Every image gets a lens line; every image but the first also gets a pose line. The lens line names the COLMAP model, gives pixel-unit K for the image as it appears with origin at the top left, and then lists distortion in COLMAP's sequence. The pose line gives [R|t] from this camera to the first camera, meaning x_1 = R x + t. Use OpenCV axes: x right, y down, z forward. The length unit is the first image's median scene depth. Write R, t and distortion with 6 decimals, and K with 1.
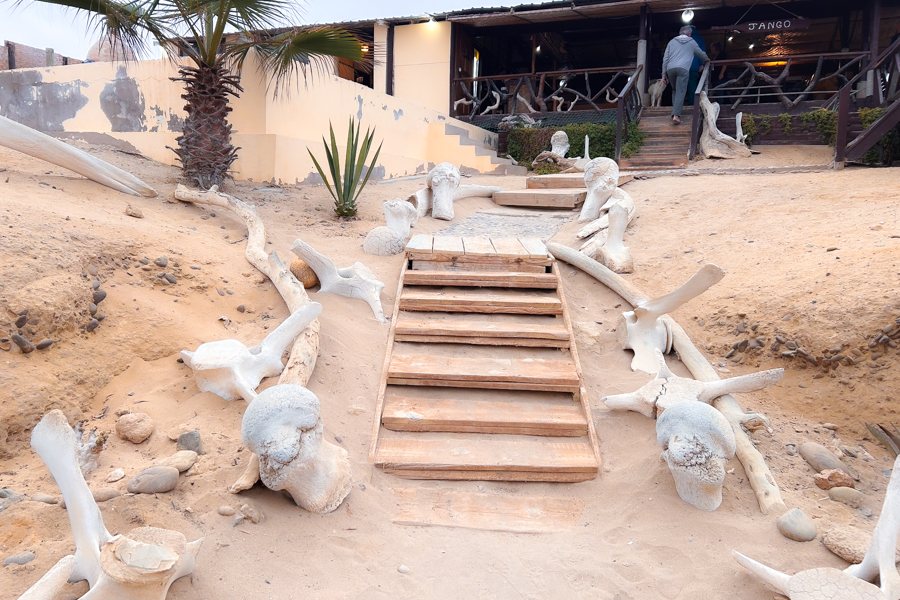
lens RADIAL K [[723.8, 0, 450.2], [0, 723.8, 267.7], [0, 0, 1]] dist [0.071223, -0.004454]
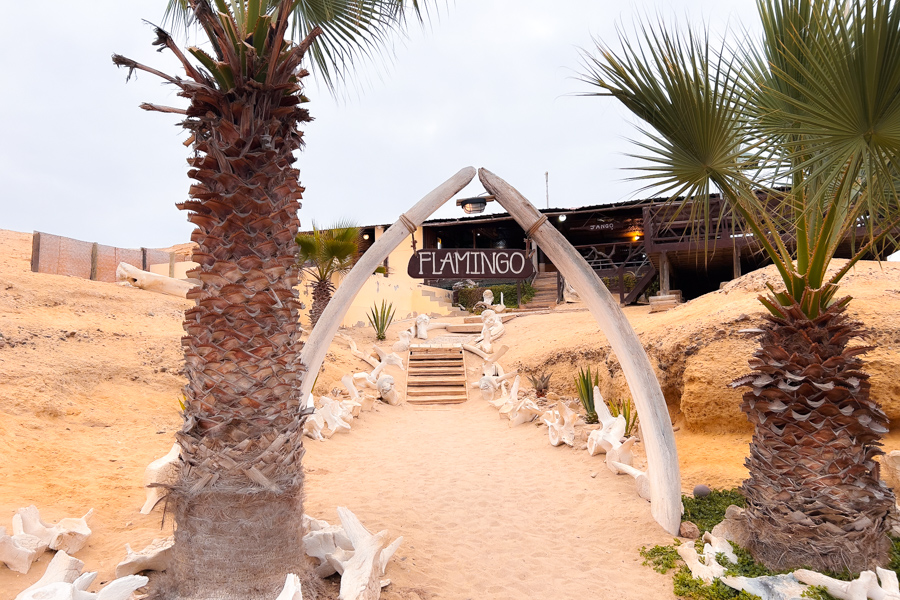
lens RADIAL K [[723.8, 0, 450.2], [0, 723.8, 267.7], [0, 0, 1]] dist [0.071223, -0.004454]
pose [[0.998488, -0.044034, 0.032919, 0.012395], [0.049413, 0.981278, -0.186149, 0.144206], [-0.024106, 0.187494, 0.981970, -1.301795]]
